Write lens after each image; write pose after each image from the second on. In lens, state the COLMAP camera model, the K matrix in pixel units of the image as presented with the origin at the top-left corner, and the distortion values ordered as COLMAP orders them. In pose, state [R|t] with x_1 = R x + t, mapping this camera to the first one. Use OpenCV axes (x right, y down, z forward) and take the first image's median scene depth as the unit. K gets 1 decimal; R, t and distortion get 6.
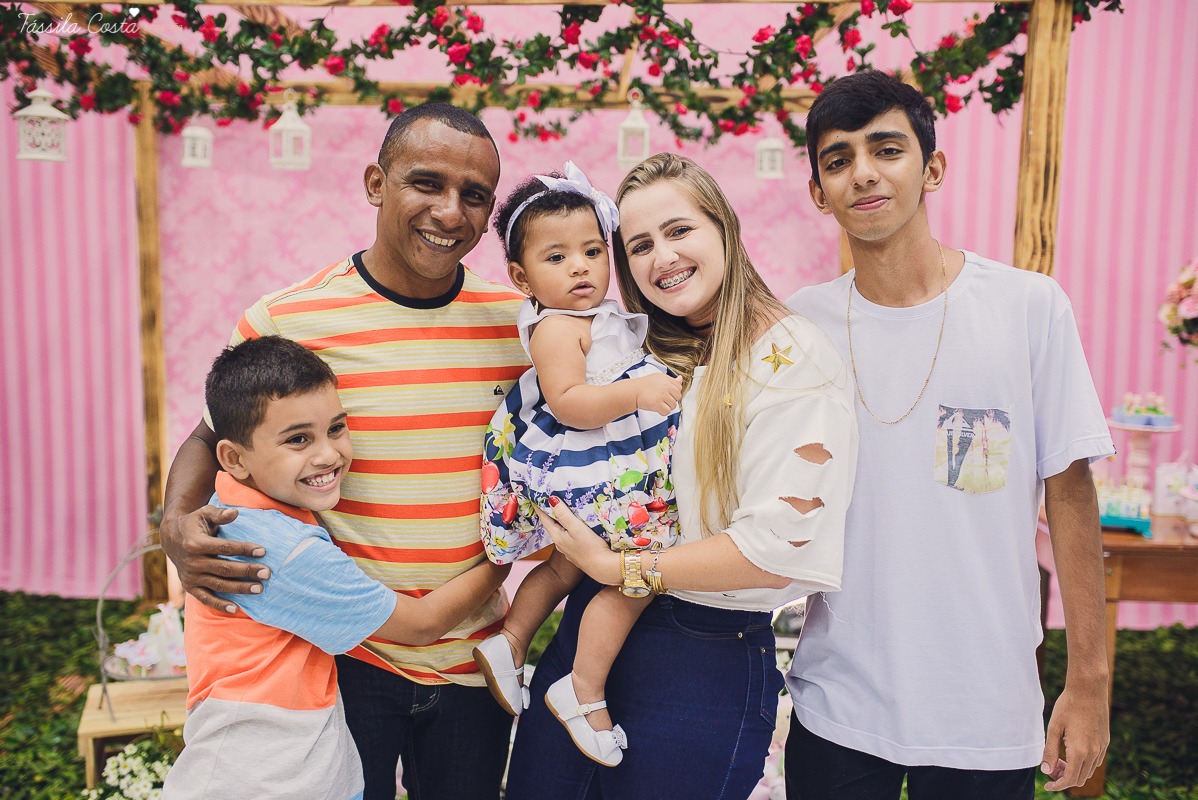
lens RADIAL K [[1168.9, 0, 599.0], [0, 1168.9, 400.0], [0, 0, 1]] dist [-0.067843, 0.110391]
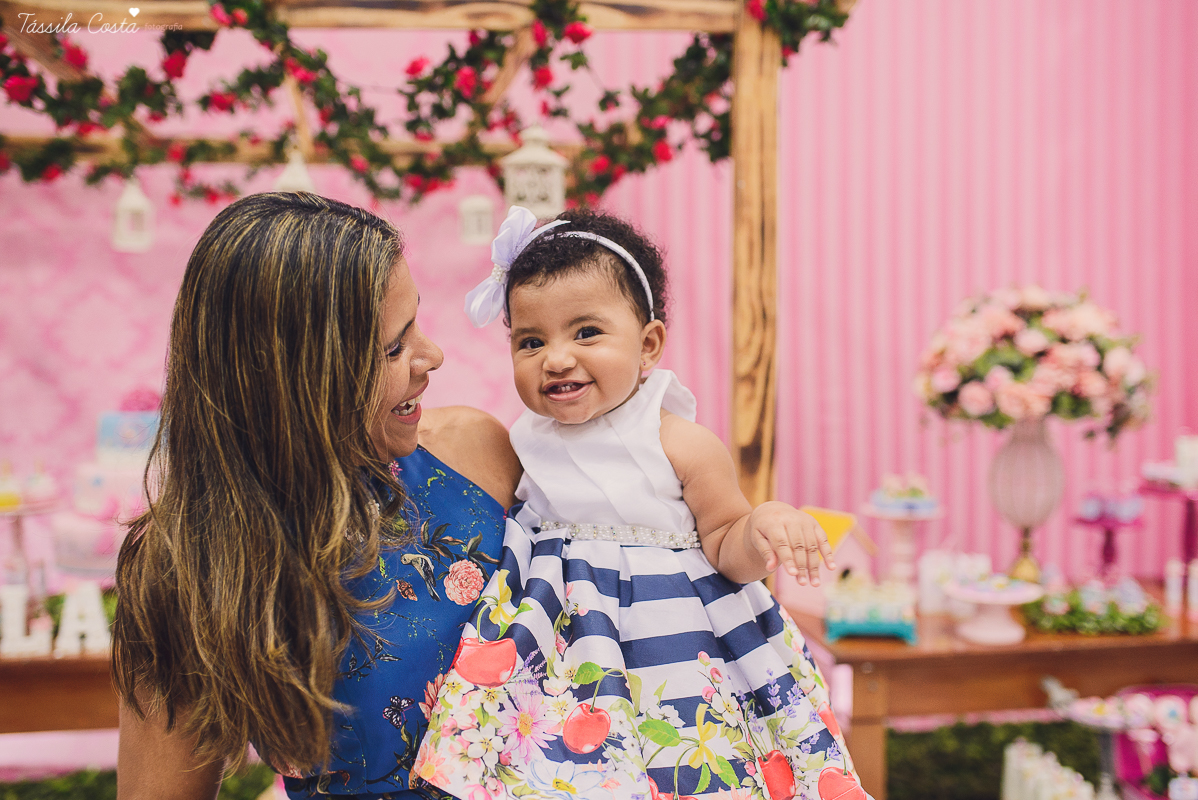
lens RADIAL K [[1235.2, 0, 599.0], [0, 1235.2, 400.0], [0, 0, 1]] dist [-0.034120, 0.011409]
pose [[0.983503, -0.035322, 0.177412, 0.088445], [0.046408, 0.997195, -0.058728, -0.022295], [-0.174840, 0.065993, 0.982383, 0.123781]]
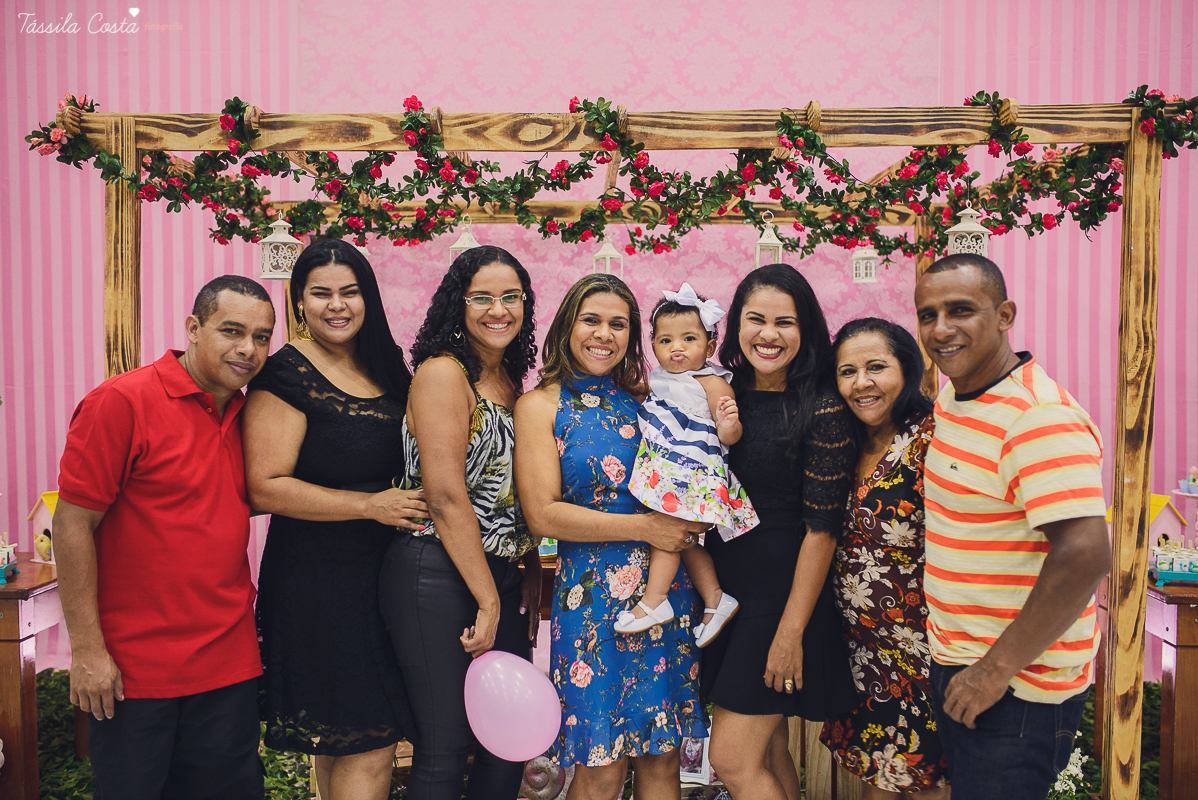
lens RADIAL K [[1160.6, 0, 599.0], [0, 1160.6, 400.0], [0, 0, 1]] dist [-0.067957, 0.107334]
pose [[0.999837, -0.015926, 0.008552, -0.162769], [0.016552, 0.996734, -0.079044, 0.010845], [-0.007265, 0.079173, 0.996834, -0.148976]]
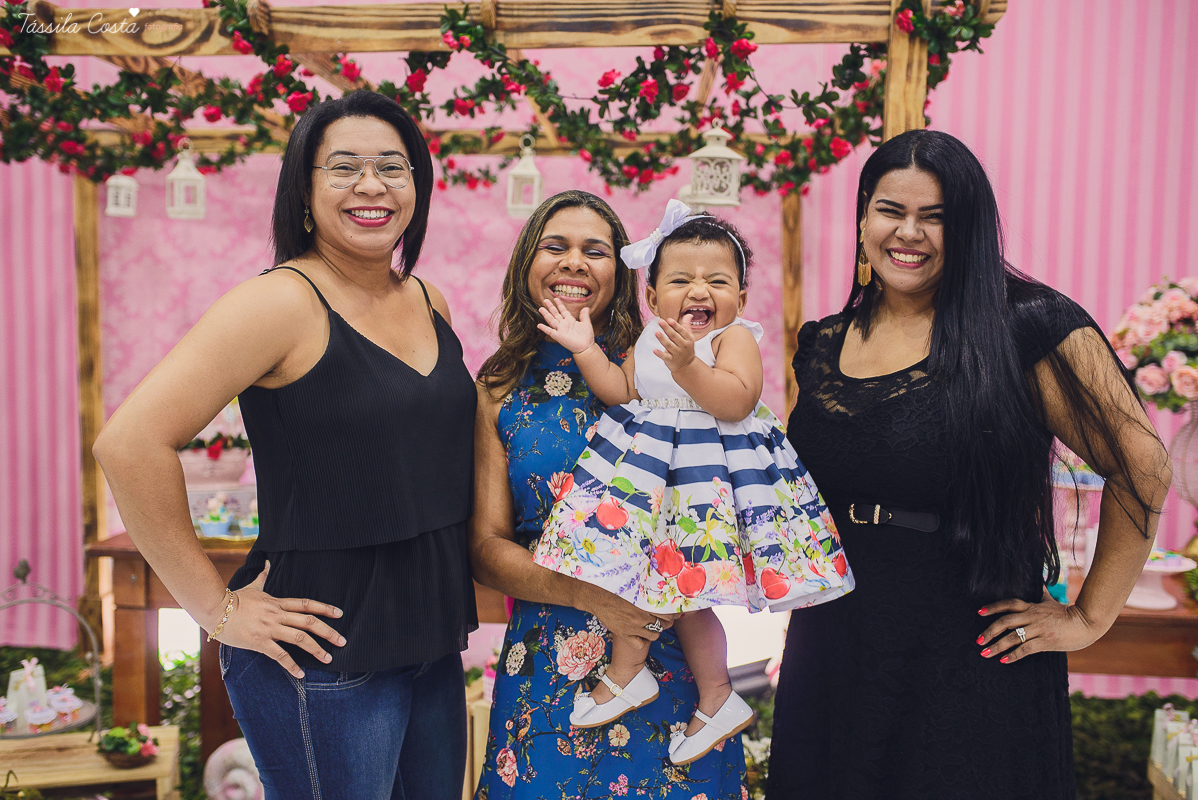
lens RADIAL K [[1184.0, 0, 599.0], [0, 1184.0, 400.0], [0, 0, 1]] dist [-0.064217, 0.100320]
pose [[0.998742, 0.003939, -0.049996, 0.153560], [-0.005878, 0.999234, -0.038687, -0.008047], [0.049805, 0.038932, 0.998000, 0.025120]]
